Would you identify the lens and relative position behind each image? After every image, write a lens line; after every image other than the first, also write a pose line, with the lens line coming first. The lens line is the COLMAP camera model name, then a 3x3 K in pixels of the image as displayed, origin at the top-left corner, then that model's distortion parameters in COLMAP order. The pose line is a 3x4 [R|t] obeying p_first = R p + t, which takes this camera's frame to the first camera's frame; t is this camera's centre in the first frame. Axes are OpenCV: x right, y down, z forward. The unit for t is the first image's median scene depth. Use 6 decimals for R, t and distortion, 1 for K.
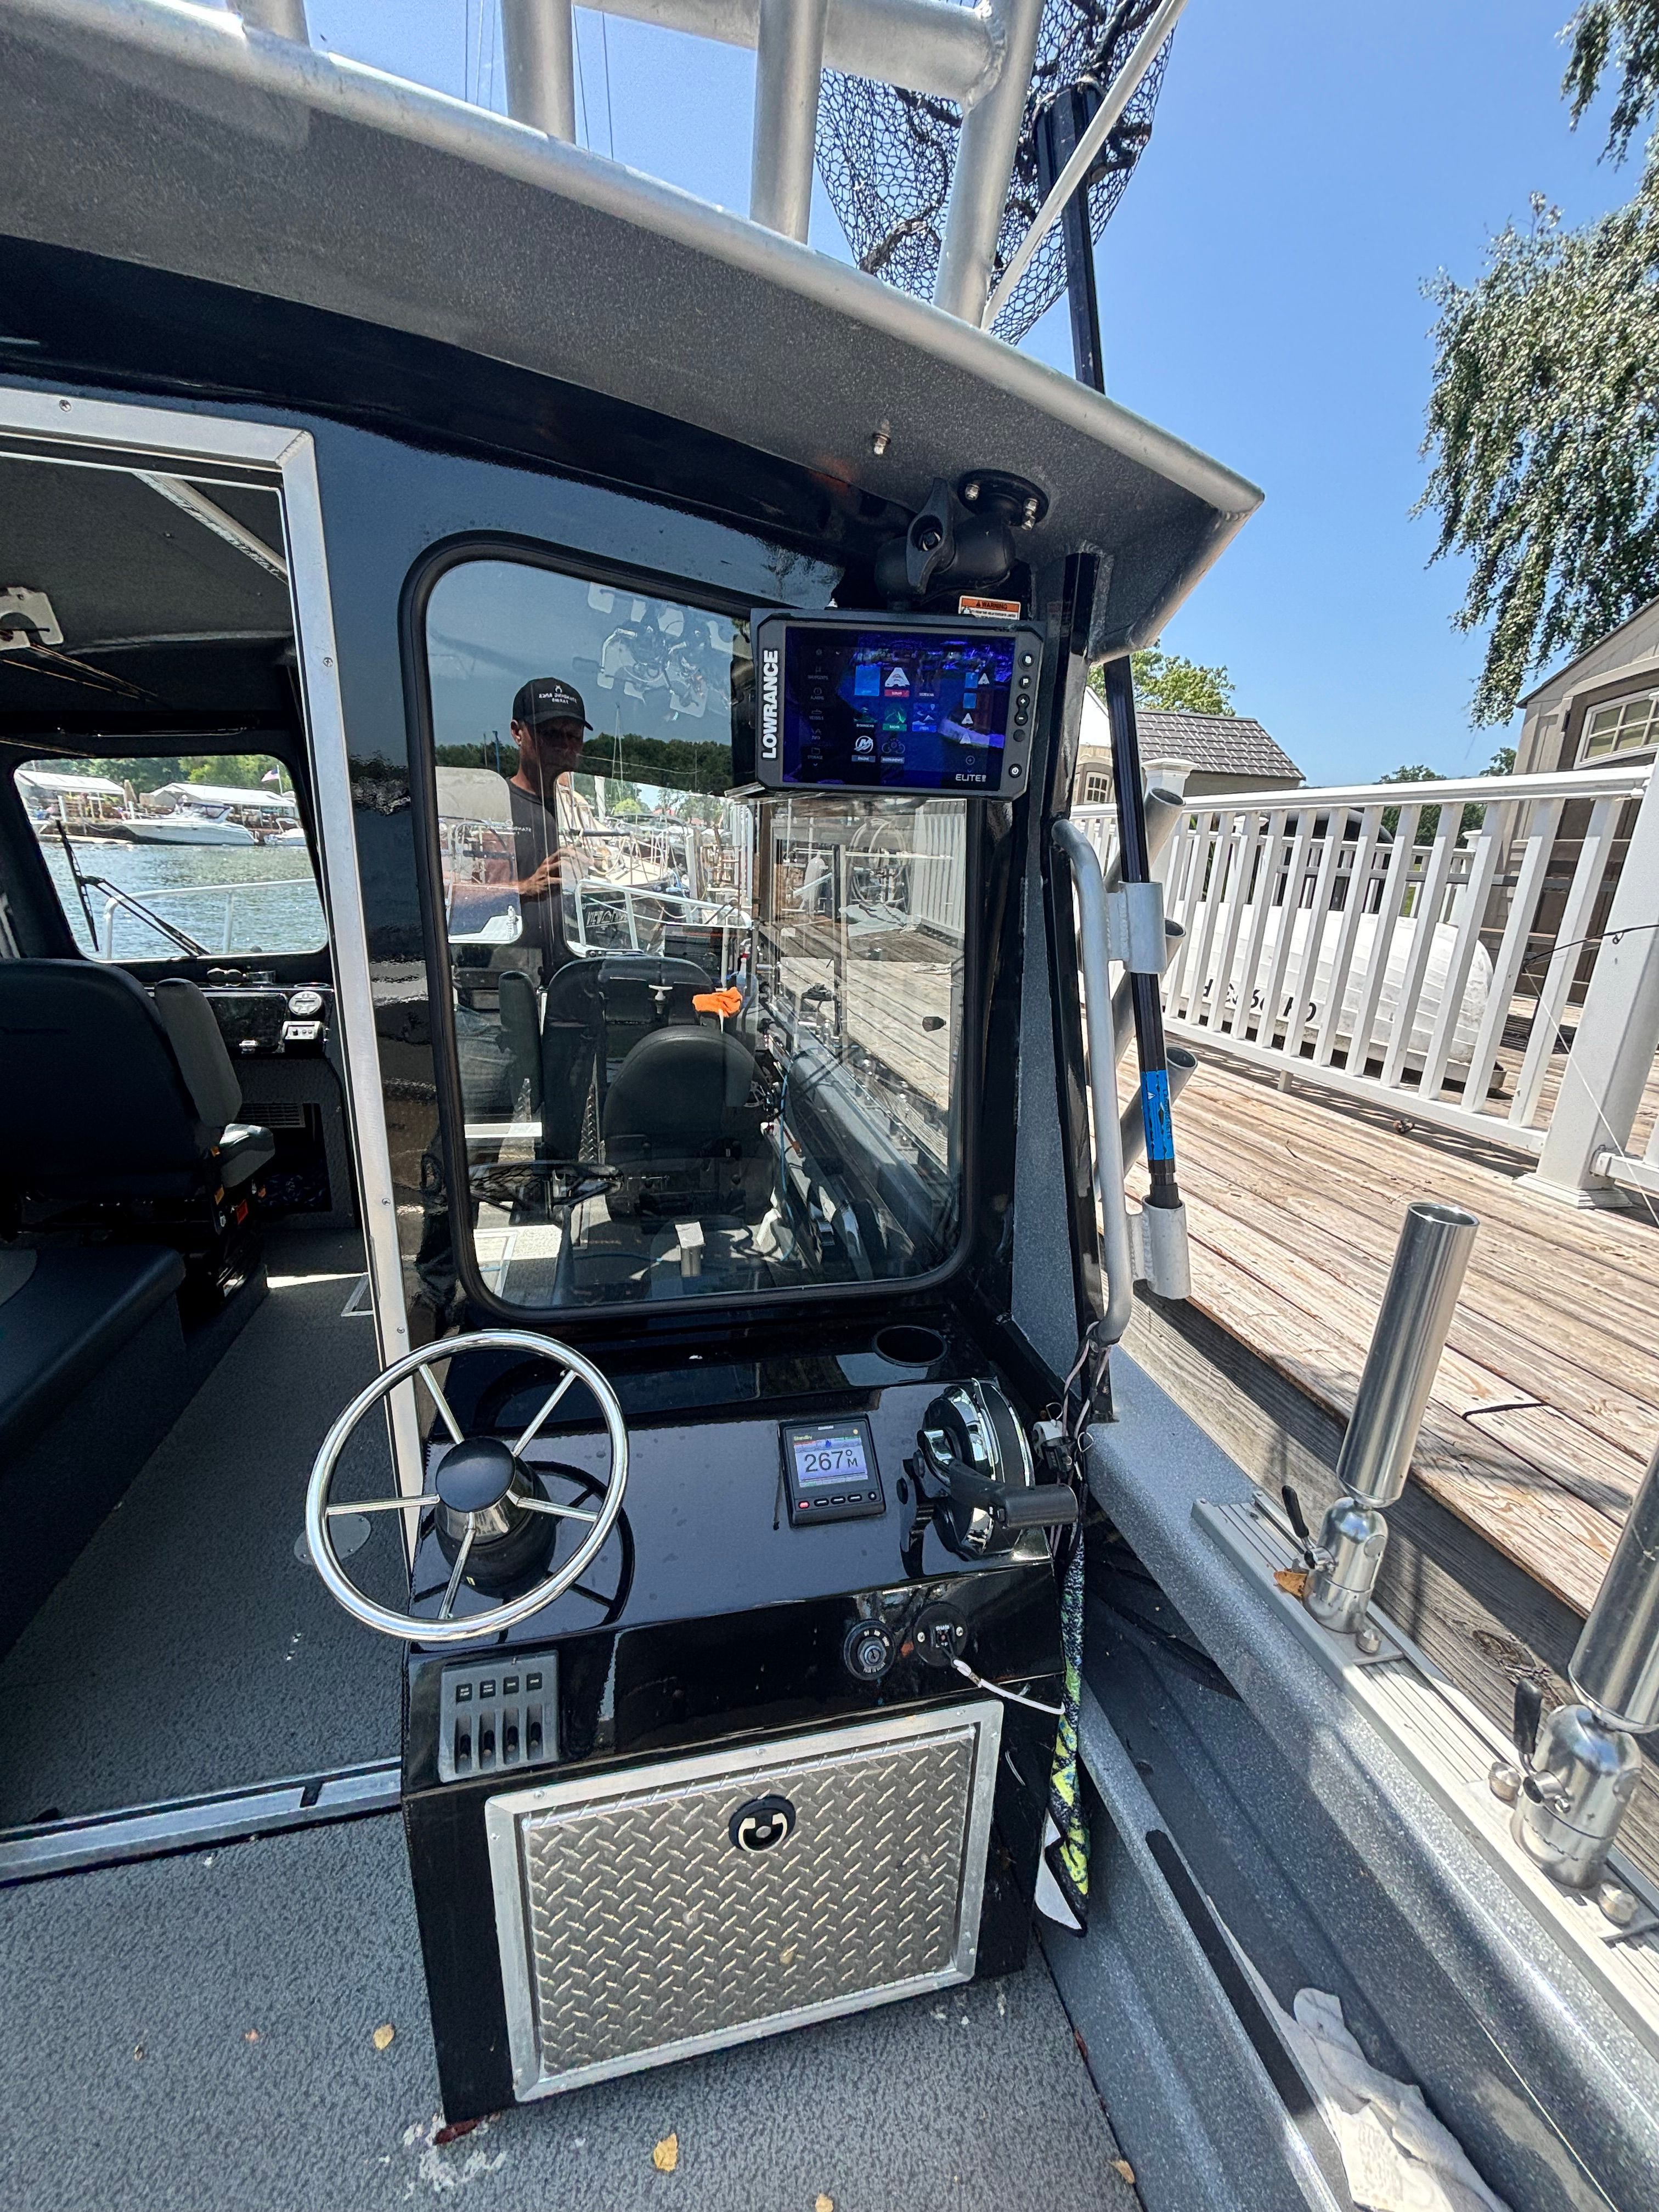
lens RADIAL K [[889.4, 0, 823.8], [0, 889.4, 1098.5], [0, 0, 1]] dist [0.002023, 0.000631]
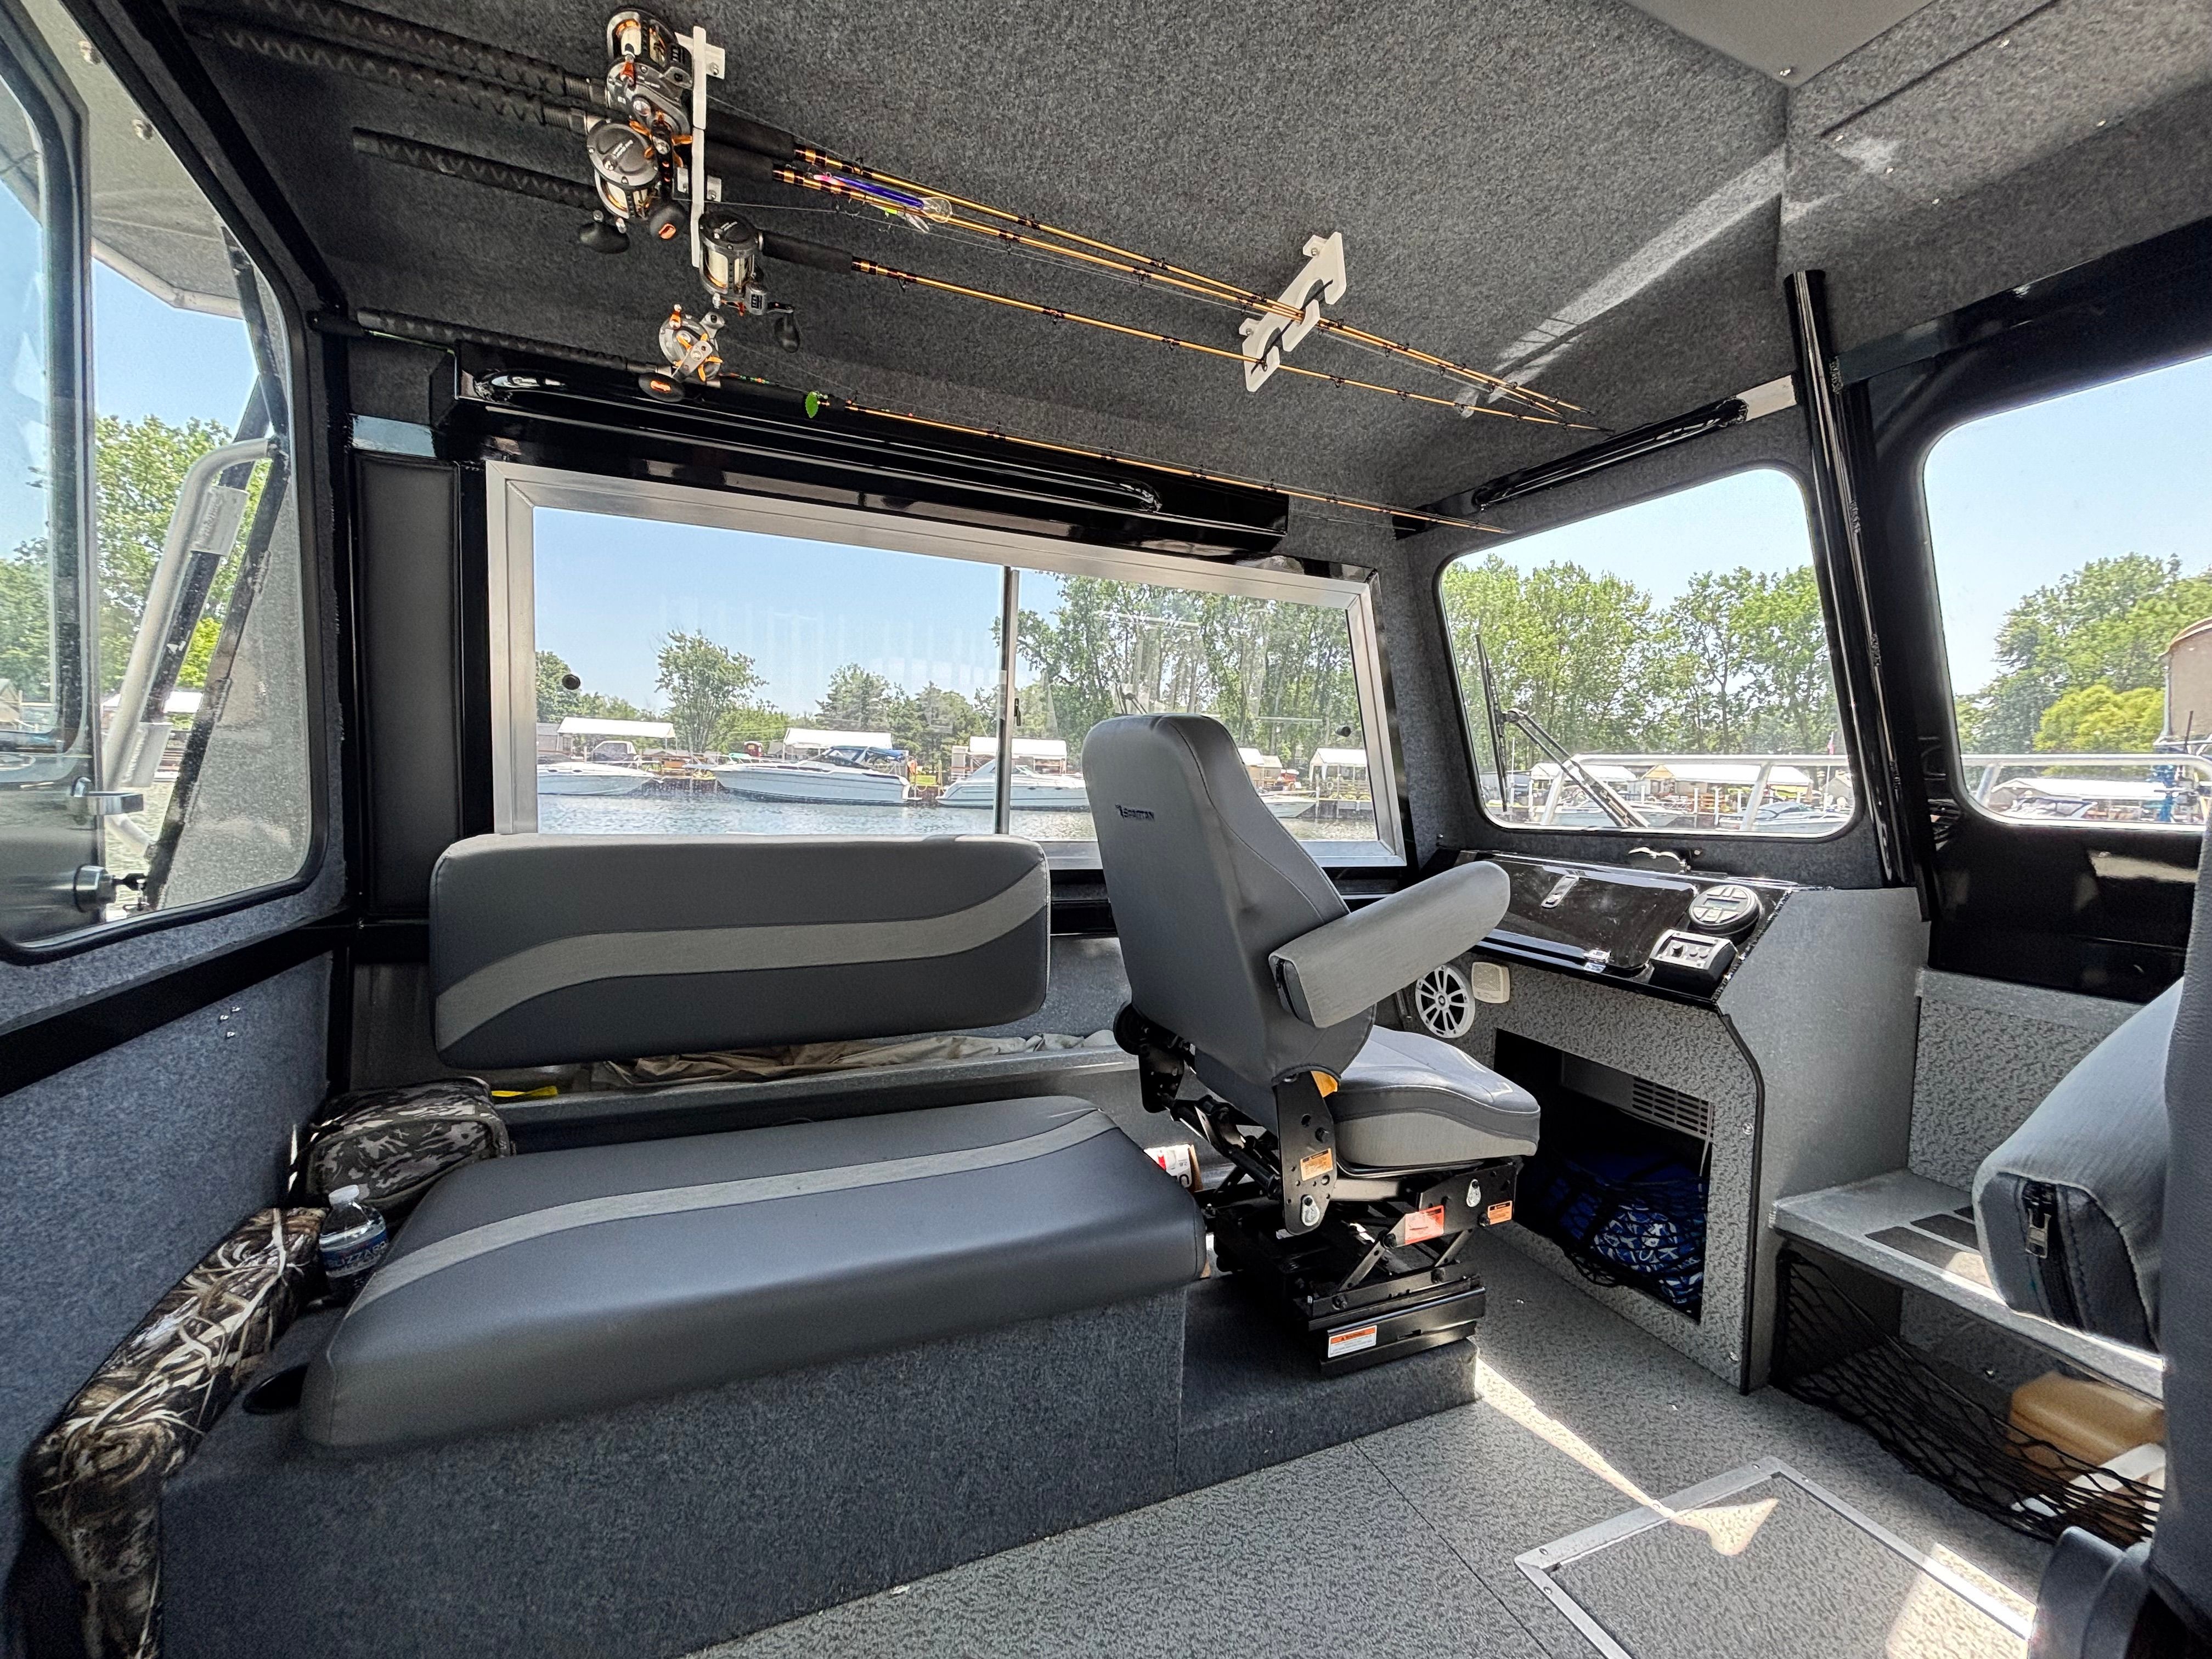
lens RADIAL K [[889.4, 0, 1108.5], [0, 889.4, 818.0], [0, 0, 1]] dist [0.002023, 0.000631]
pose [[0.162042, -0.007934, -0.986752, -0.140265], [-0.297157, 0.953158, -0.056463, -0.021300], [0.940978, 0.302370, 0.152094, 0.565092]]
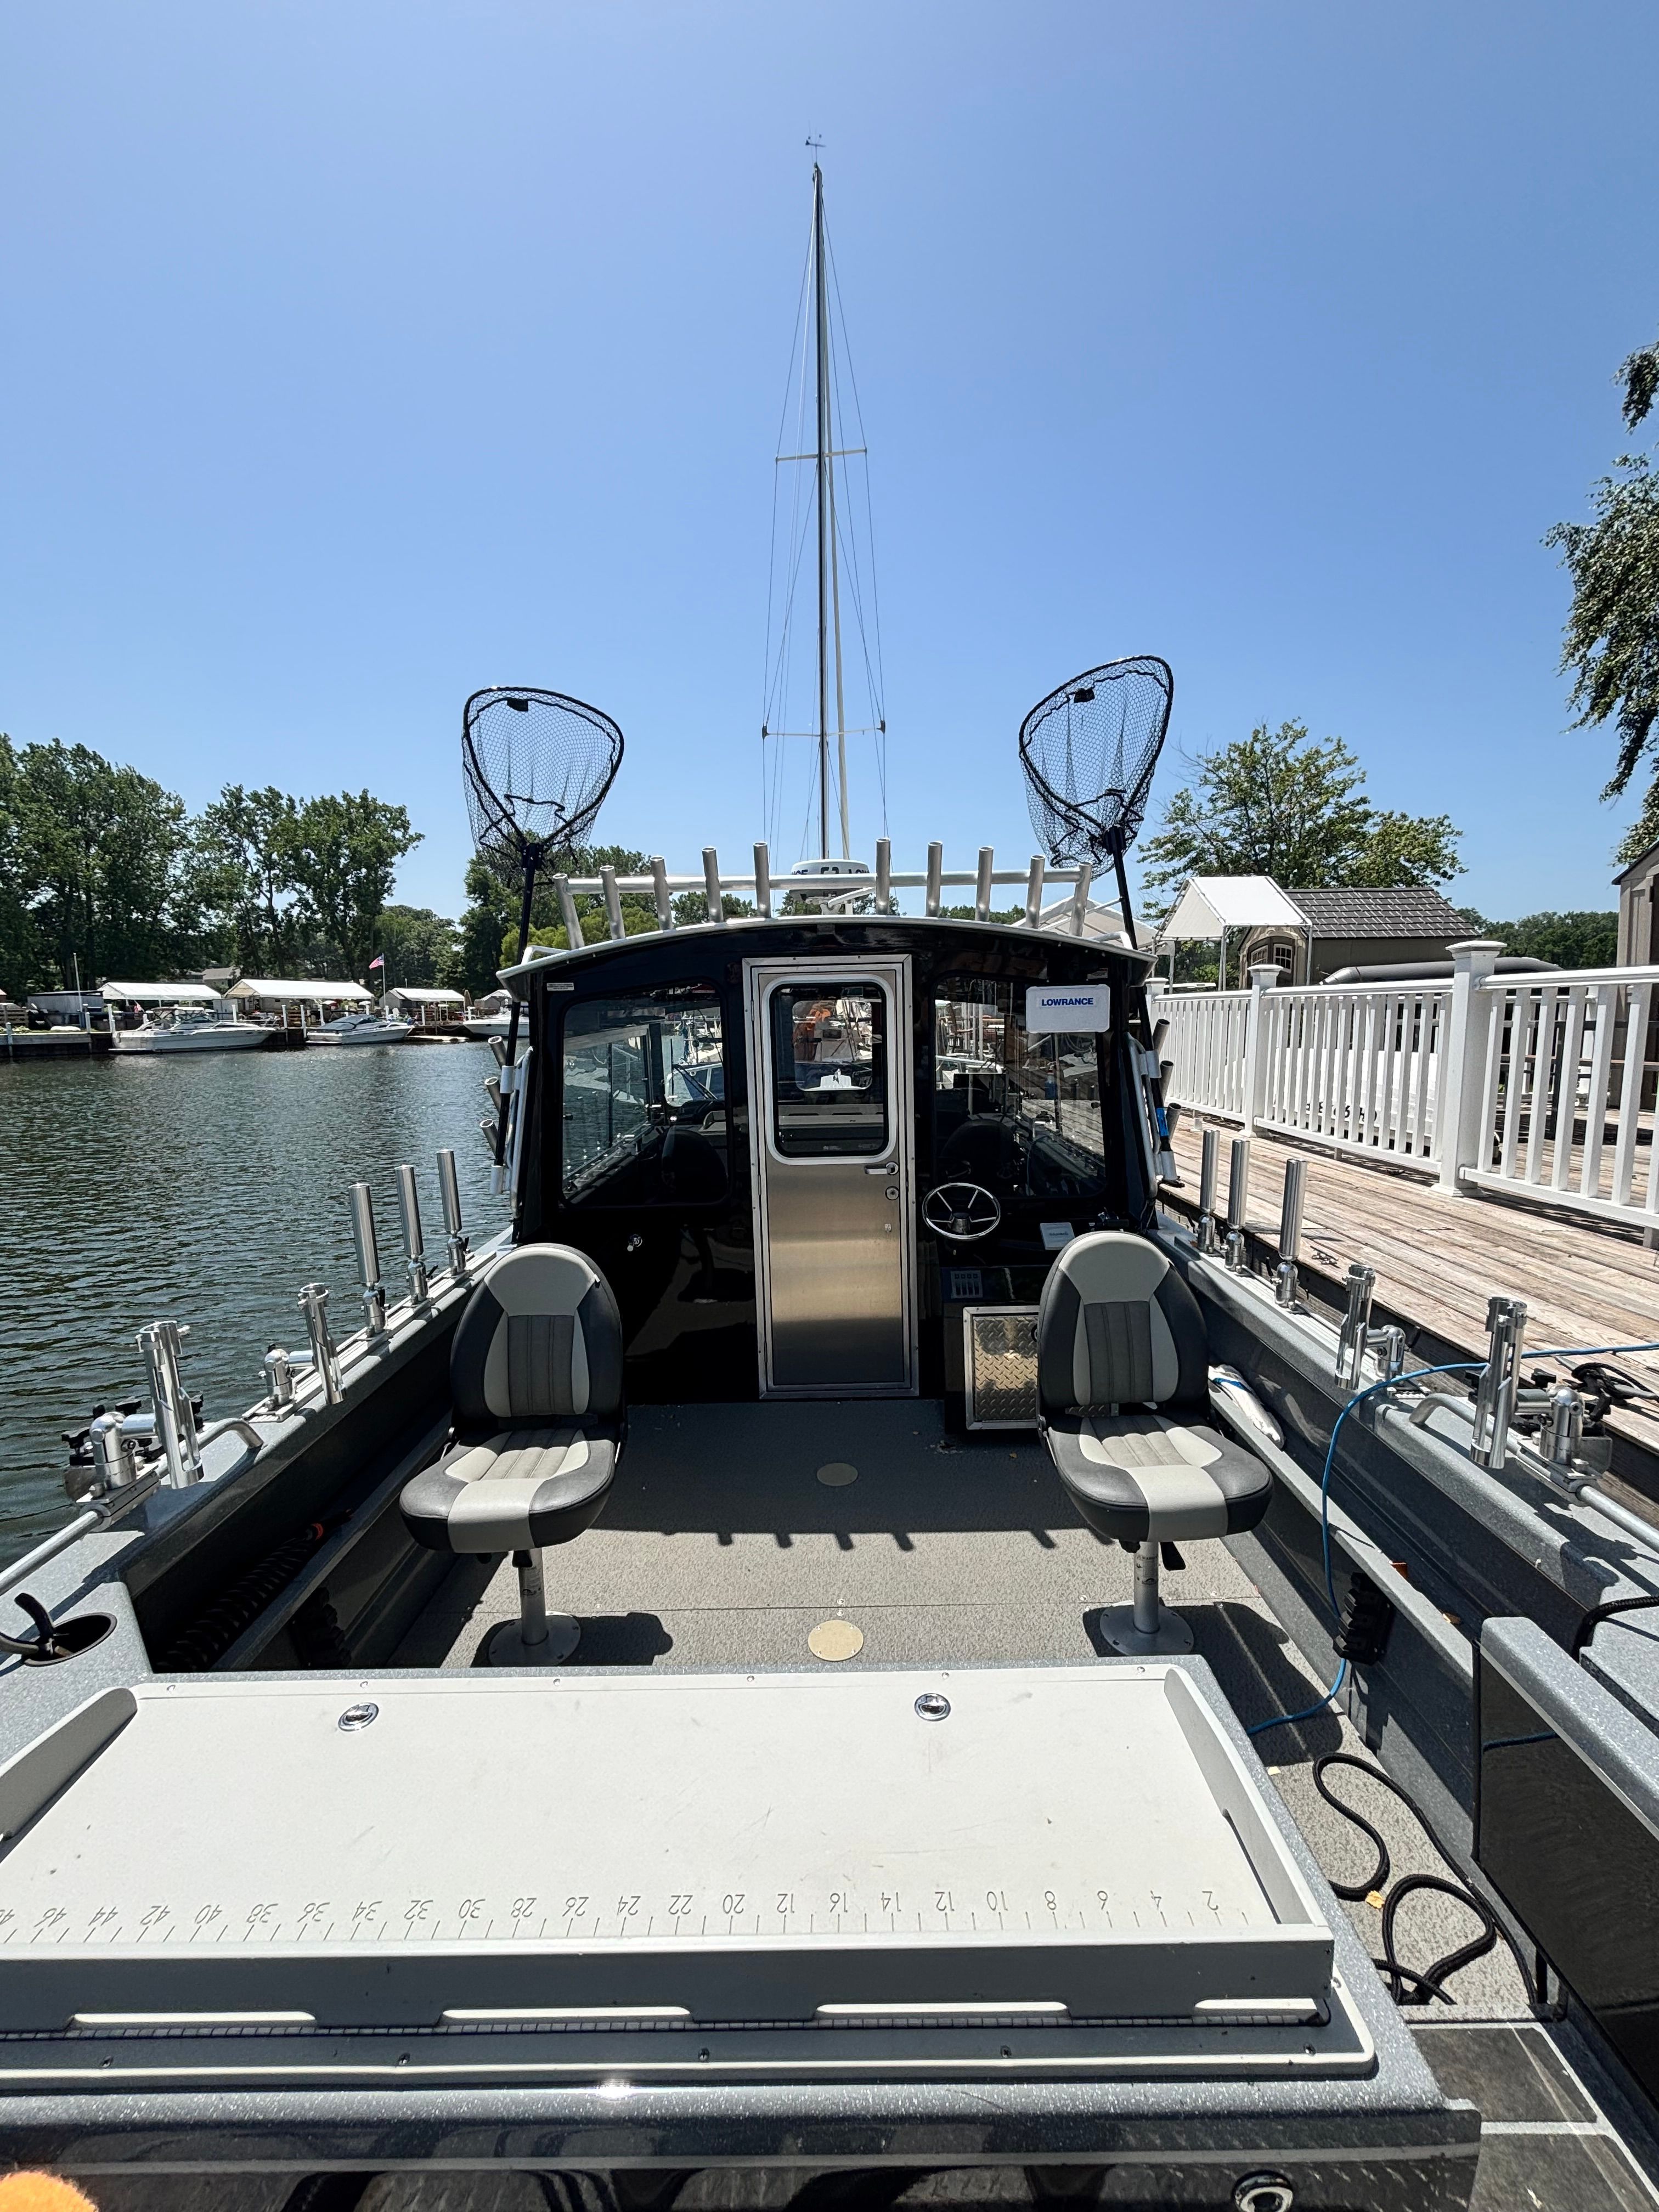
lens RADIAL K [[889.4, 0, 817.1], [0, 889.4, 1094.8], [0, 0, 1]] dist [0.002023, 0.000631]
pose [[0.967475, -0.035746, -0.250429, -0.002987], [-0.010470, 0.983459, -0.180828, 0.107037], [0.252751, 0.177568, 0.951098, -0.495417]]
